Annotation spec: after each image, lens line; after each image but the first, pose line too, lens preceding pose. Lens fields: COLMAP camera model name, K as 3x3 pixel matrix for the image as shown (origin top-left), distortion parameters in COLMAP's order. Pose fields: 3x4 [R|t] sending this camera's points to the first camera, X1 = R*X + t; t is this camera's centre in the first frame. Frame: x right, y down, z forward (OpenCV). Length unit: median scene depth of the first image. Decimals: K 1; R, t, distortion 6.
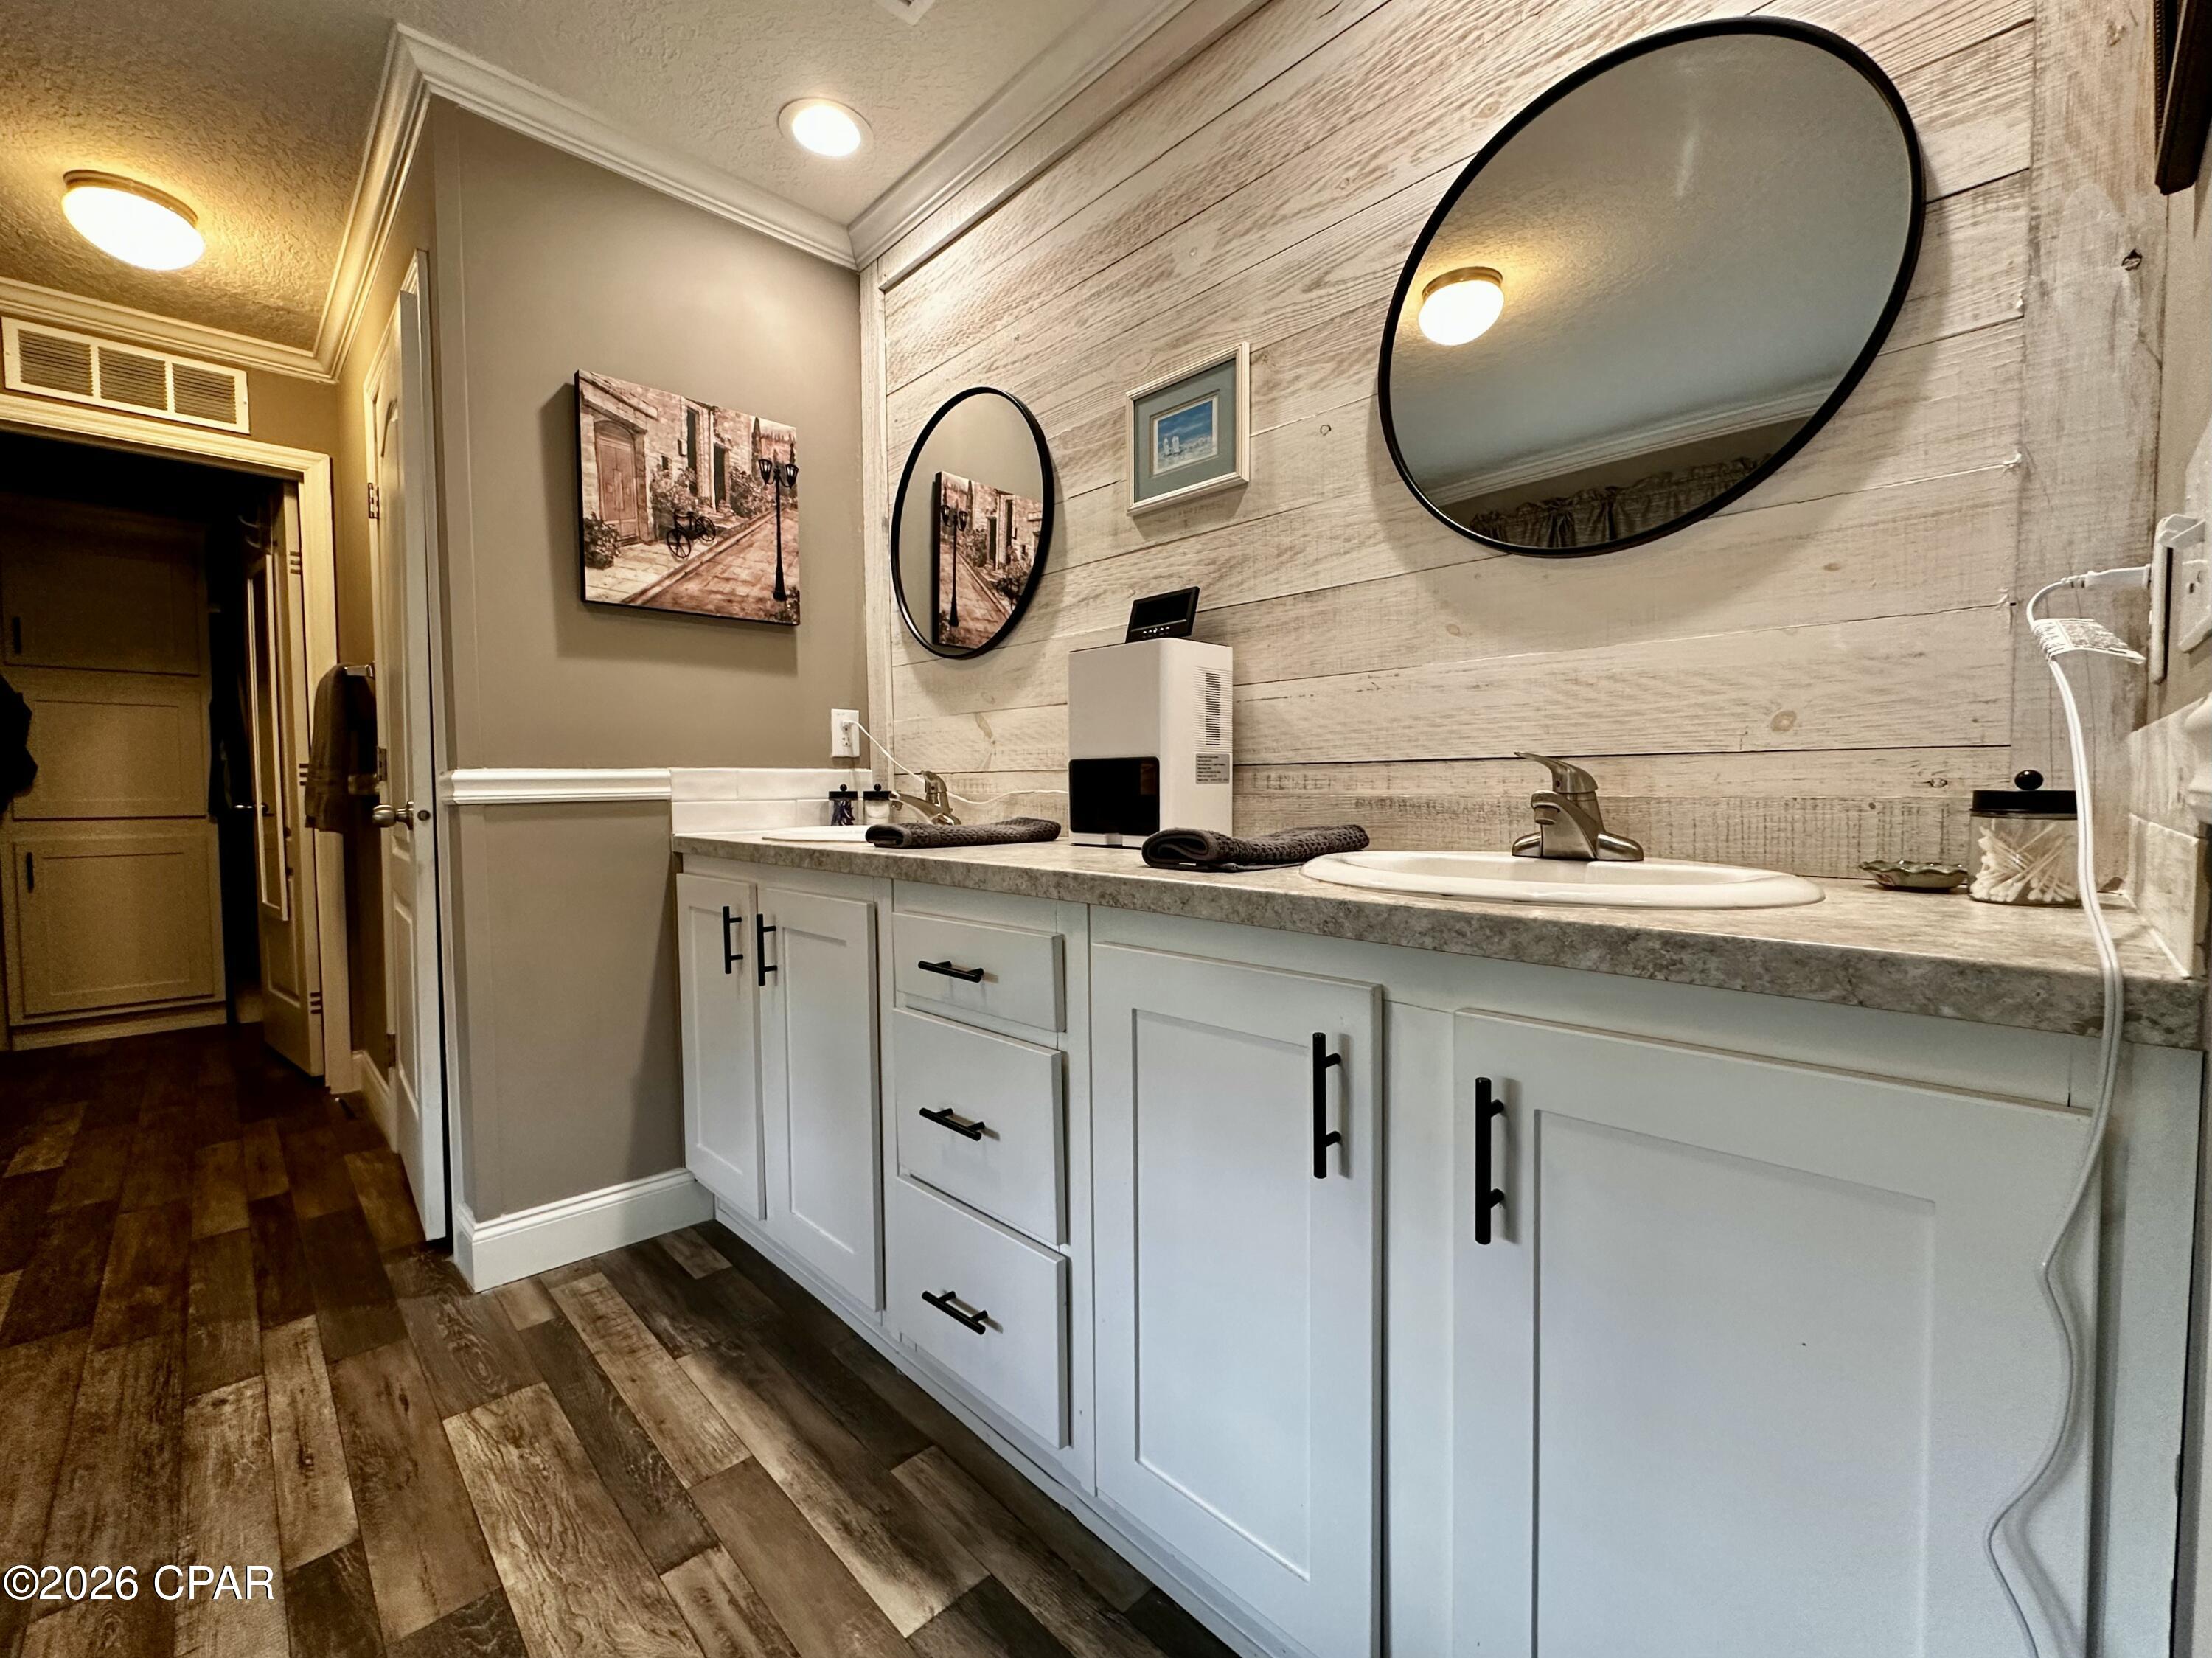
lens RADIAL K [[897.8, 0, 1144.8], [0, 897.8, 824.6], [0, 0, 1]] dist [-0.007250, -0.001418]
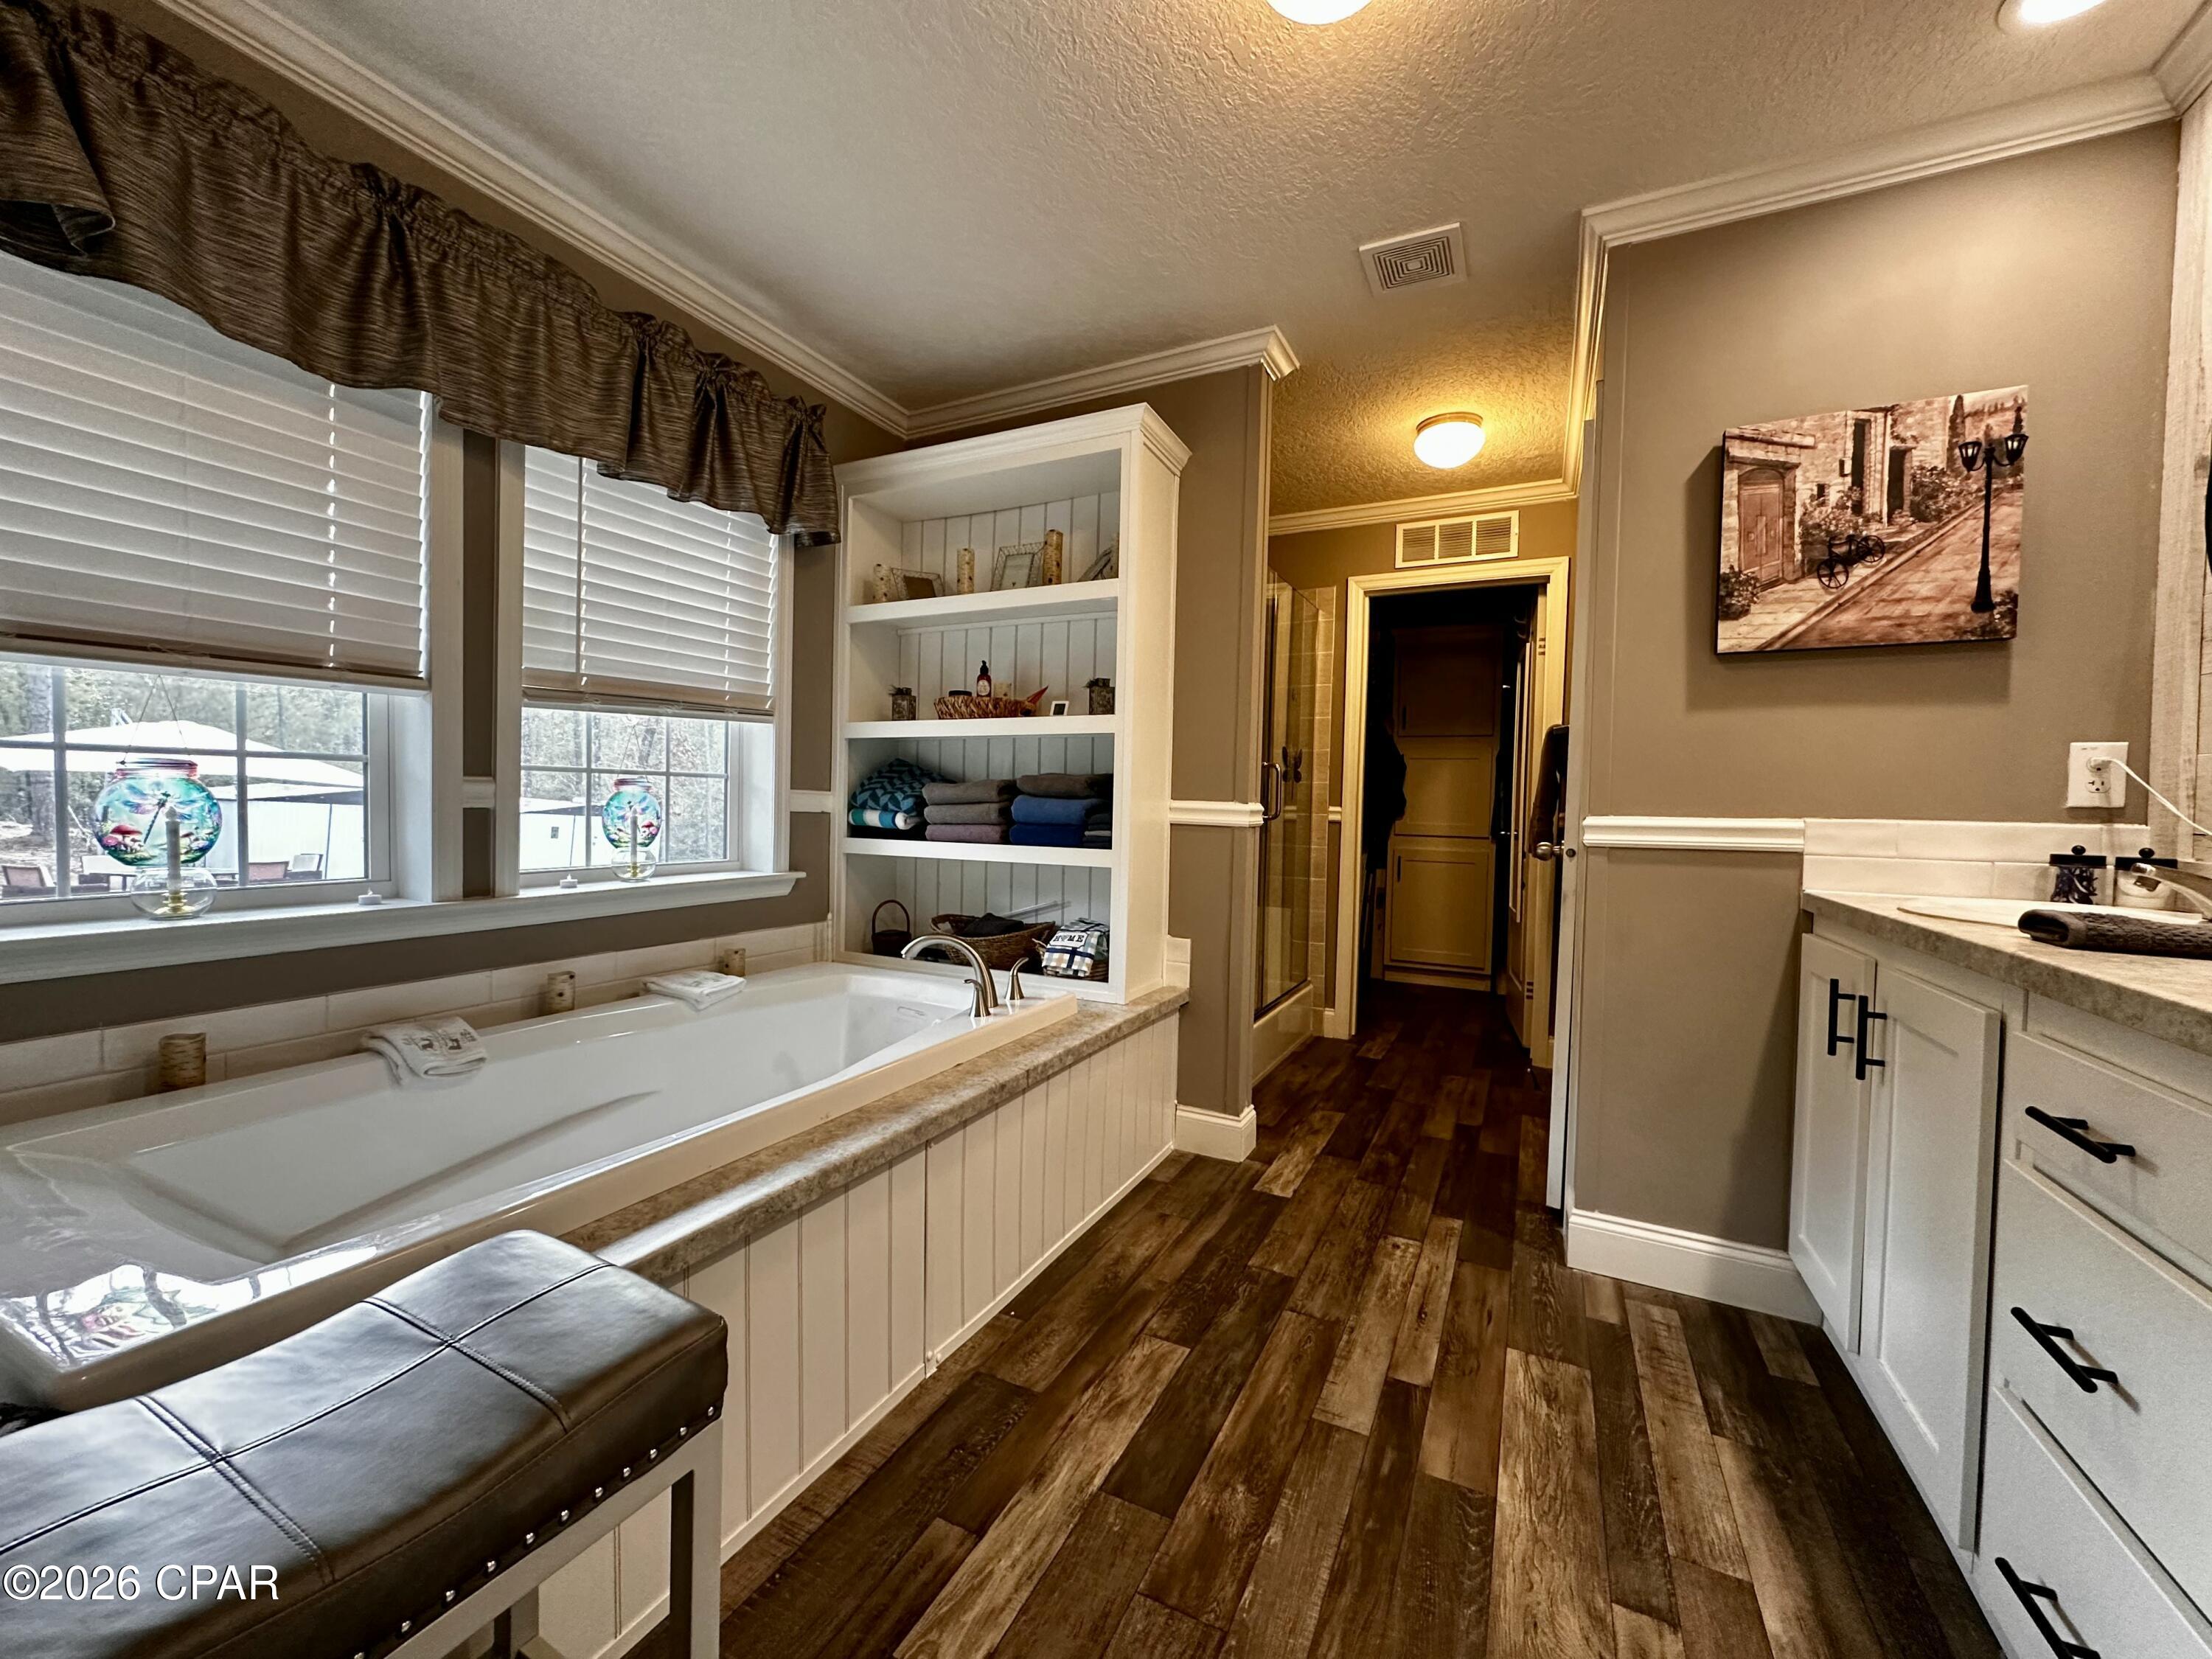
lens RADIAL K [[897.9, 0, 1118.4], [0, 897.9, 828.0], [0, 0, 1]] dist [-0.007250, -0.001418]
pose [[0.314579, 0.042109, -0.948297, 0.129793], [-0.071003, 0.997261, 0.020729, -0.023708], [0.946572, 0.060811, 0.316707, 0.039428]]
